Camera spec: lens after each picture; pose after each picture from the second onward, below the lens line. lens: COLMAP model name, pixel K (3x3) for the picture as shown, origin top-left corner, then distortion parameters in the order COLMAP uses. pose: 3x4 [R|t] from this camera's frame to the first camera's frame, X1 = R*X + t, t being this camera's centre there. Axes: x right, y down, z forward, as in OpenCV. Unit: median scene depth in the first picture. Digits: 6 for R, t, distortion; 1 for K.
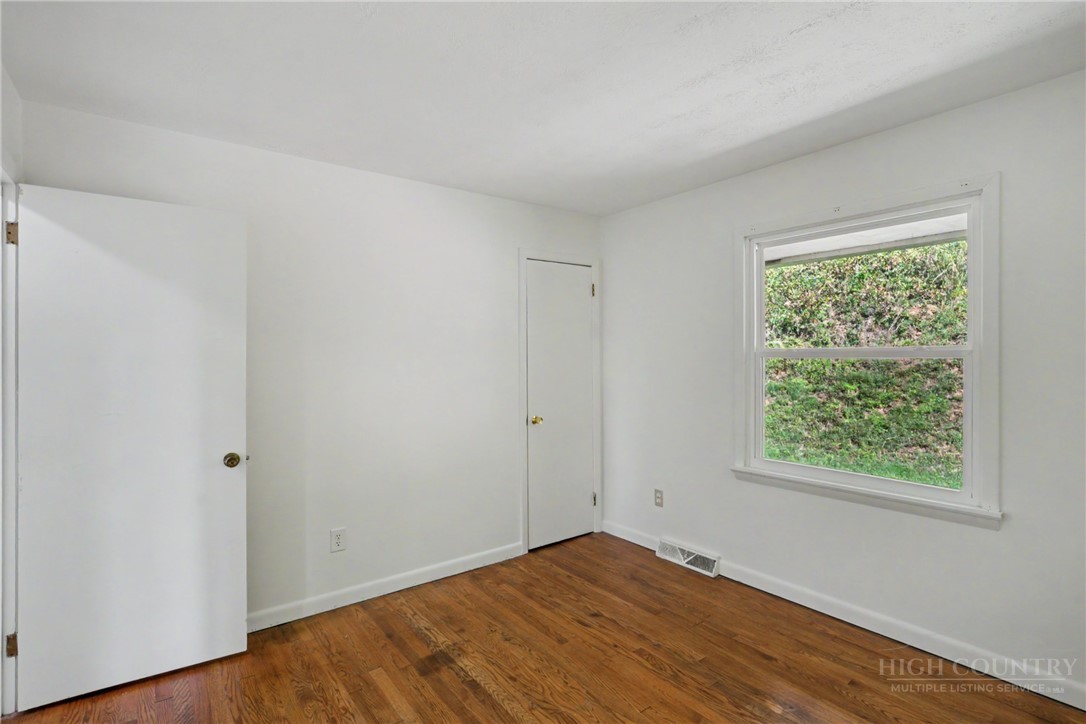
lens RADIAL K [[525.7, 0, 544.9], [0, 525.7, 360.1], [0, 0, 1]] dist [0.001716, 0.001976]
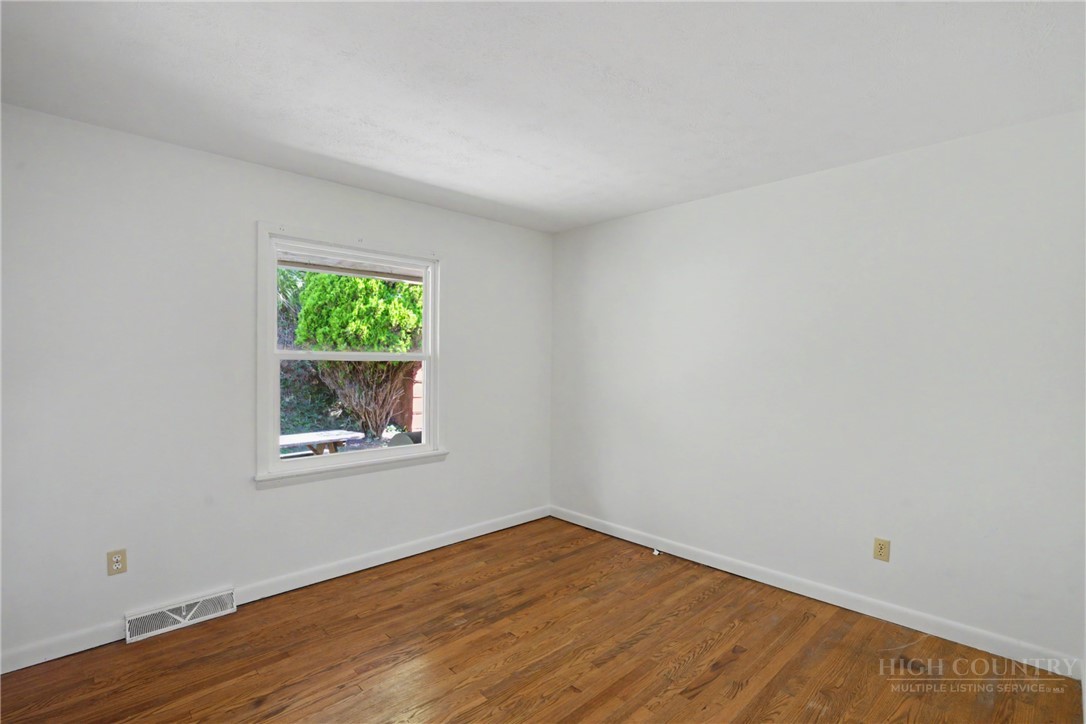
lens RADIAL K [[525.7, 0, 541.0], [0, 525.7, 361.9], [0, 0, 1]] dist [0.001716, 0.001976]
pose [[-0.110066, 0.002364, 0.993921, -0.719064], [0.002353, 0.999995, -0.002118, 0.003848], [-0.993922, 0.002105, -0.110071, 0.708262]]
